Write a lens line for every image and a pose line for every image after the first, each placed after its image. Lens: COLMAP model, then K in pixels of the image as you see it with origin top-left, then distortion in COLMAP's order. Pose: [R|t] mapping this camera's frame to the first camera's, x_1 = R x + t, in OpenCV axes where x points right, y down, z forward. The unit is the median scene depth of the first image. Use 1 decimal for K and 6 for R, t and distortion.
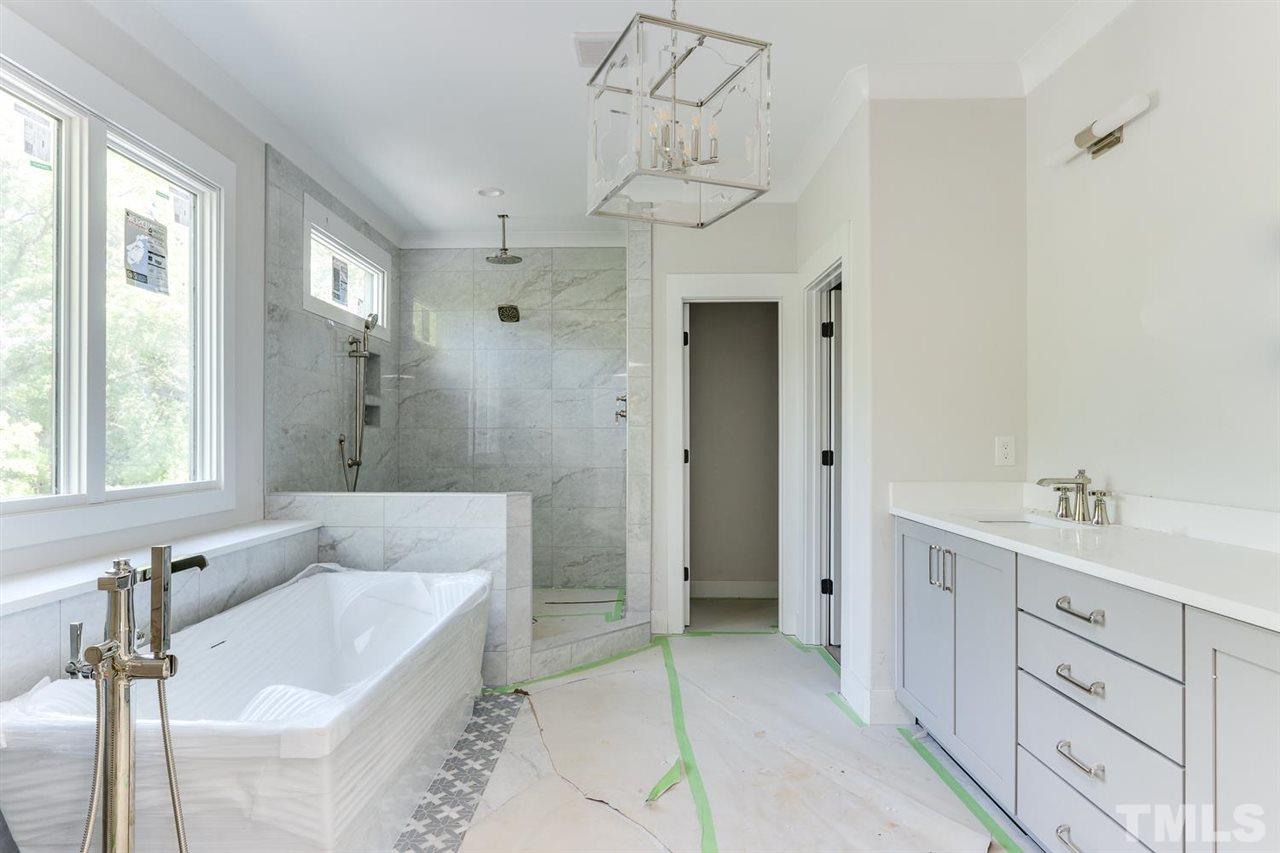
lens RADIAL K [[673.1, 0, 651.0], [0, 673.1, 432.9], [0, 0, 1]] dist [-0.000388, 0.002166]
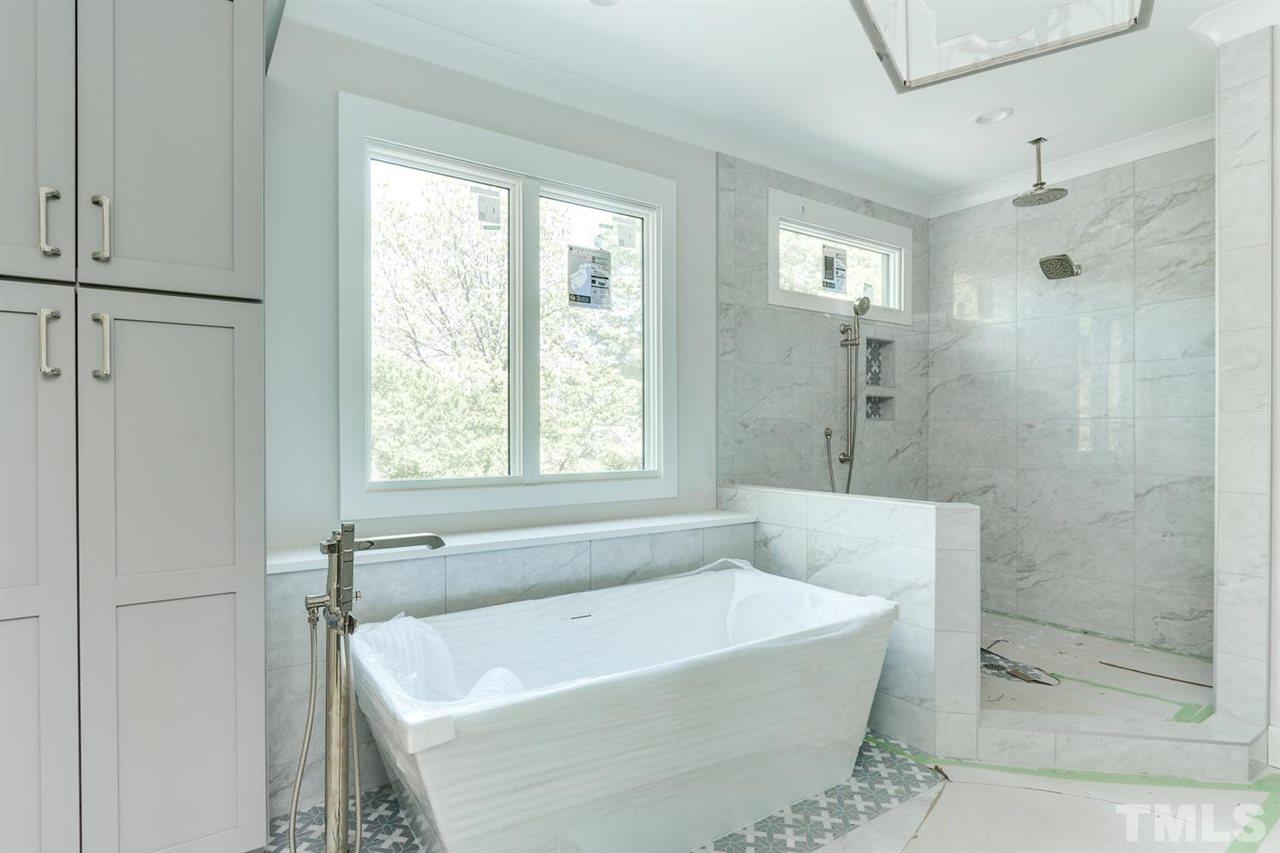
lens RADIAL K [[673.1, 0, 644.0], [0, 673.1, 429.5], [0, 0, 1]] dist [-0.000388, 0.002166]
pose [[0.581733, -0.004000, -0.813370, 0.211964], [0.007005, 0.999975, 0.000092, 0.002697], [0.813350, -0.005752, 0.581746, 0.285839]]
